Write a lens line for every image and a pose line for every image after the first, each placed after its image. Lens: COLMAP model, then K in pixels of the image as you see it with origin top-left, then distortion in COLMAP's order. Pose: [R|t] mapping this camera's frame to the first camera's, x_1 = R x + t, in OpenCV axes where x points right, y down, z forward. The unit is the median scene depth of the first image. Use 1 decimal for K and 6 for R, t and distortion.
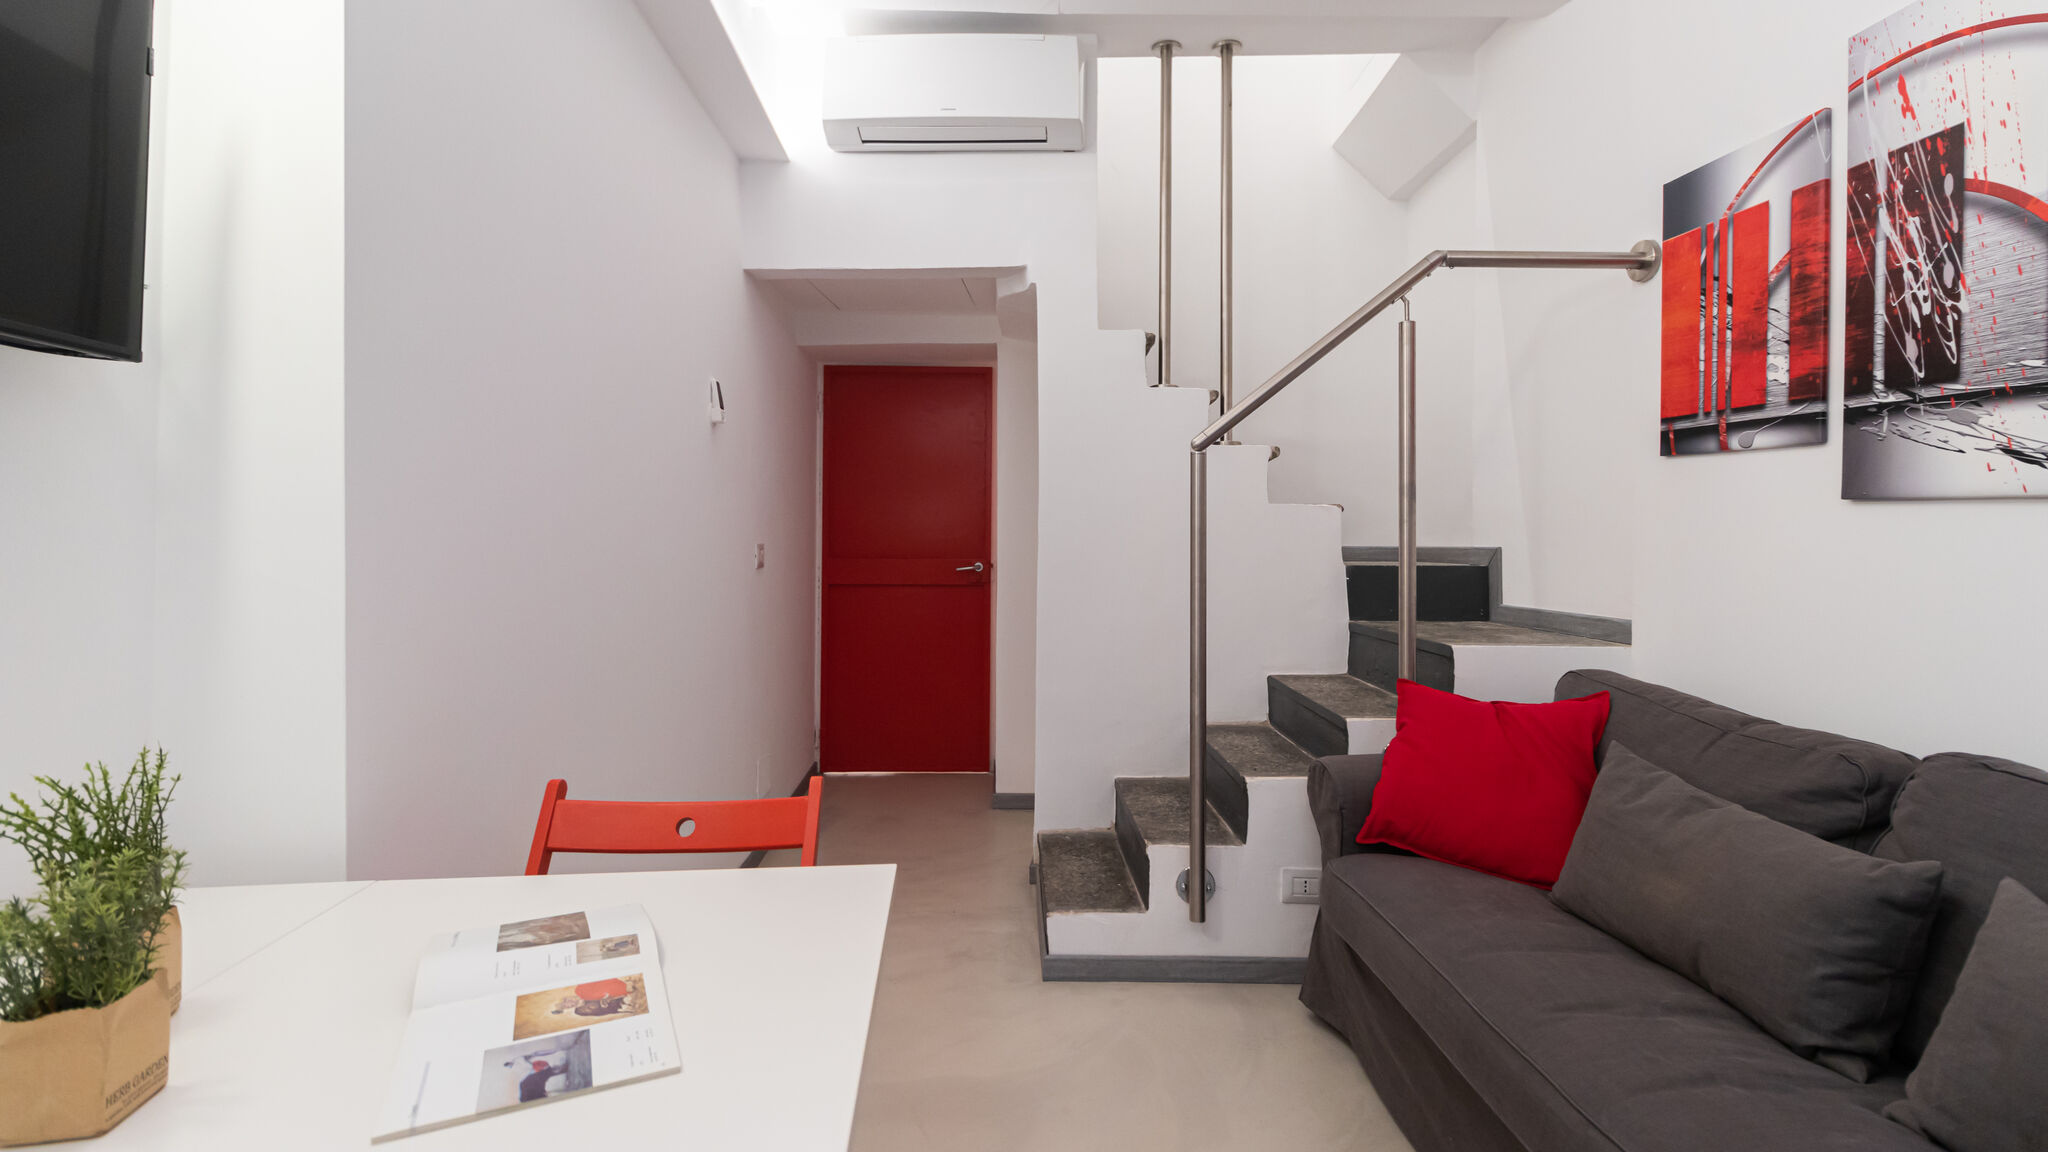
lens RADIAL K [[961.4, 0, 1052.1], [0, 961.4, 520.0], [0, 0, 1]] dist [0.000512, 0.001447]
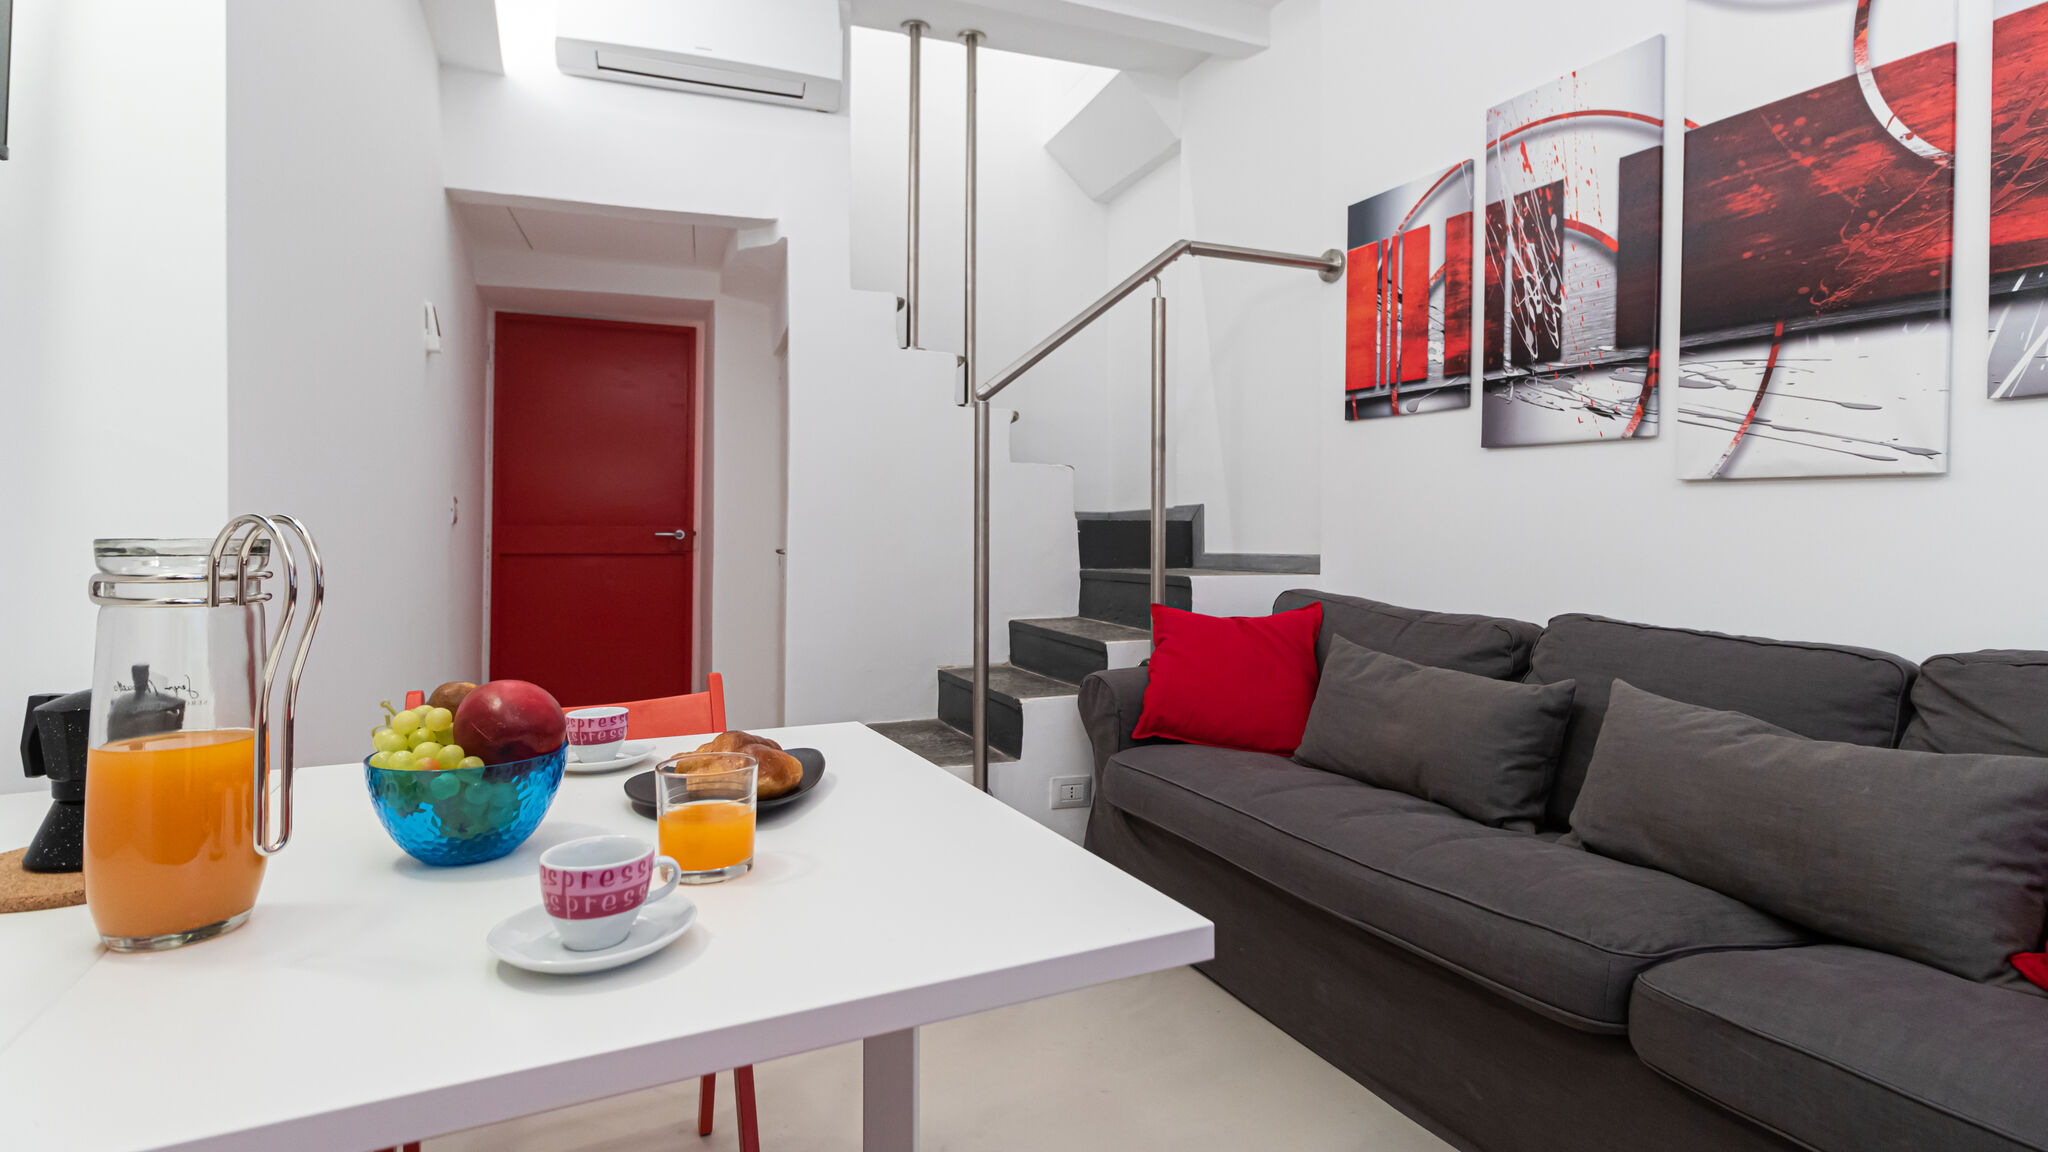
lens RADIAL K [[961.4, 0, 1035.4], [0, 961.4, 505.4], [0, 0, 1]] dist [0.000512, 0.001447]
pose [[0.940765, 0.015113, 0.338722, -0.235553], [-0.012871, 0.999878, -0.008864, 0.082719], [-0.338815, 0.003979, 0.940845, -0.061714]]
